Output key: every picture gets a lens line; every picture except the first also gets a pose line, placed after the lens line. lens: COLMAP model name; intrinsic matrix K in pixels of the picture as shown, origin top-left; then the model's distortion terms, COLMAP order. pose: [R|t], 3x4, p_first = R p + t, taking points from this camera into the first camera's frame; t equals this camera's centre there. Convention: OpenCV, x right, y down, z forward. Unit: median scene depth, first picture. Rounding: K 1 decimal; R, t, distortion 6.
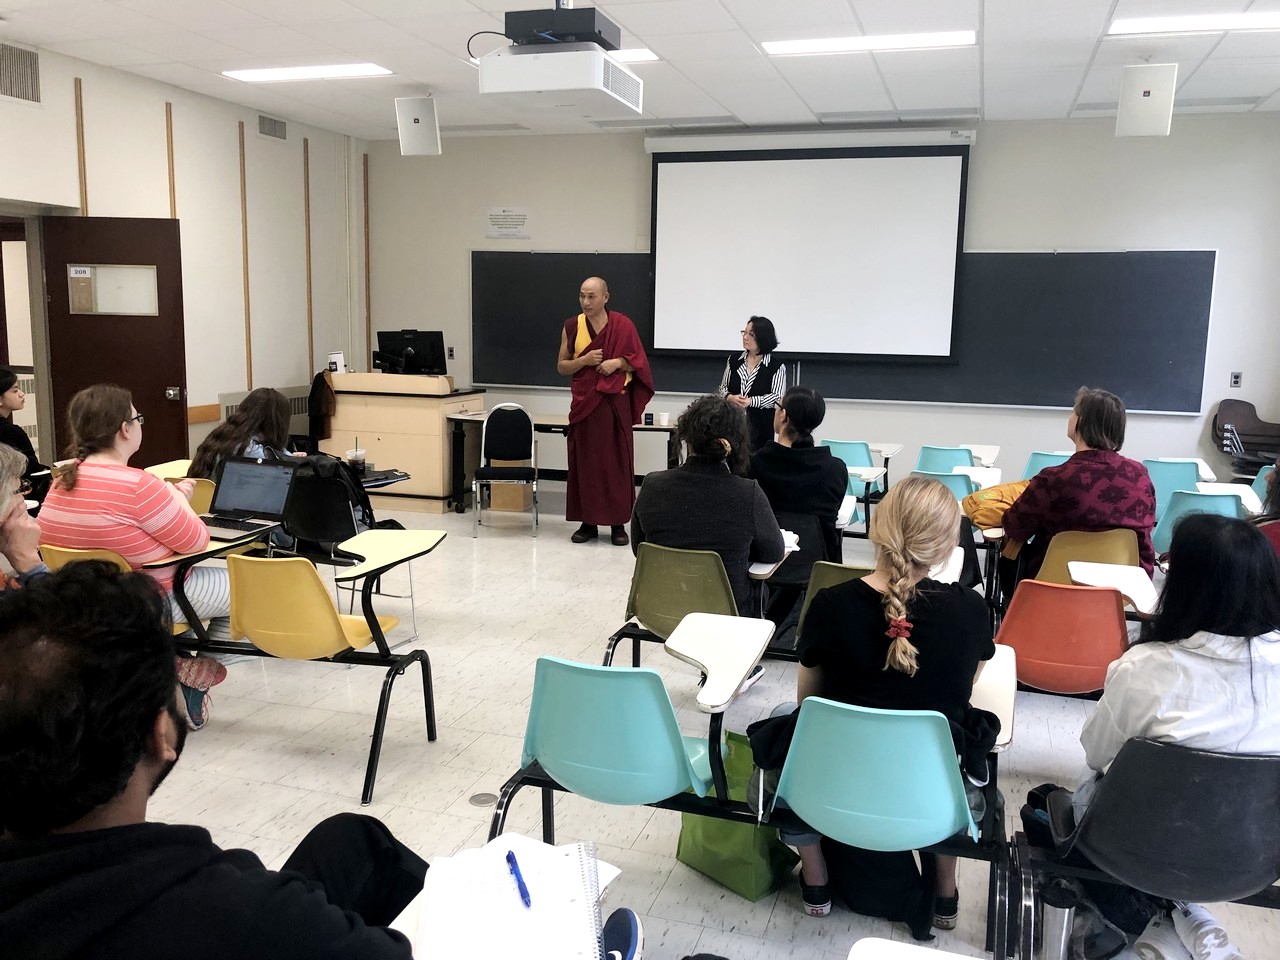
lens RADIAL K [[1061.9, 0, 653.3], [0, 1061.9, 490.9], [0, 0, 1]] dist [0.035455, -0.024929]
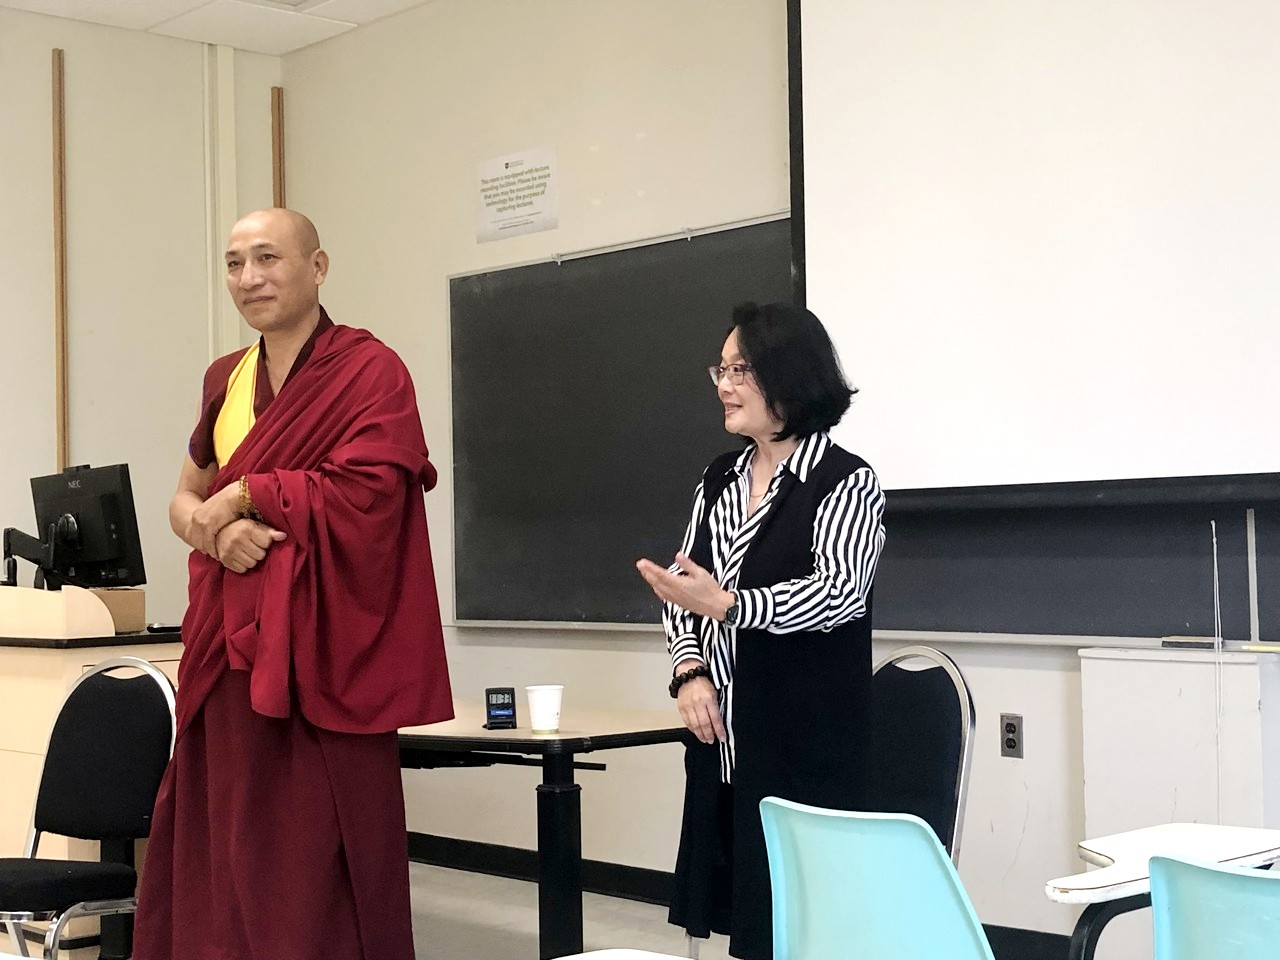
lens RADIAL K [[1906.1, 0, 642.8], [0, 1906.1, 479.2], [0, 0, 1]] dist [0.087437, 0.000000]
pose [[0.870624, -0.054090, -0.488966, 0.266708], [-0.044308, 0.981276, -0.187442, -0.032210], [0.489949, 0.184856, 0.851926, 0.542253]]
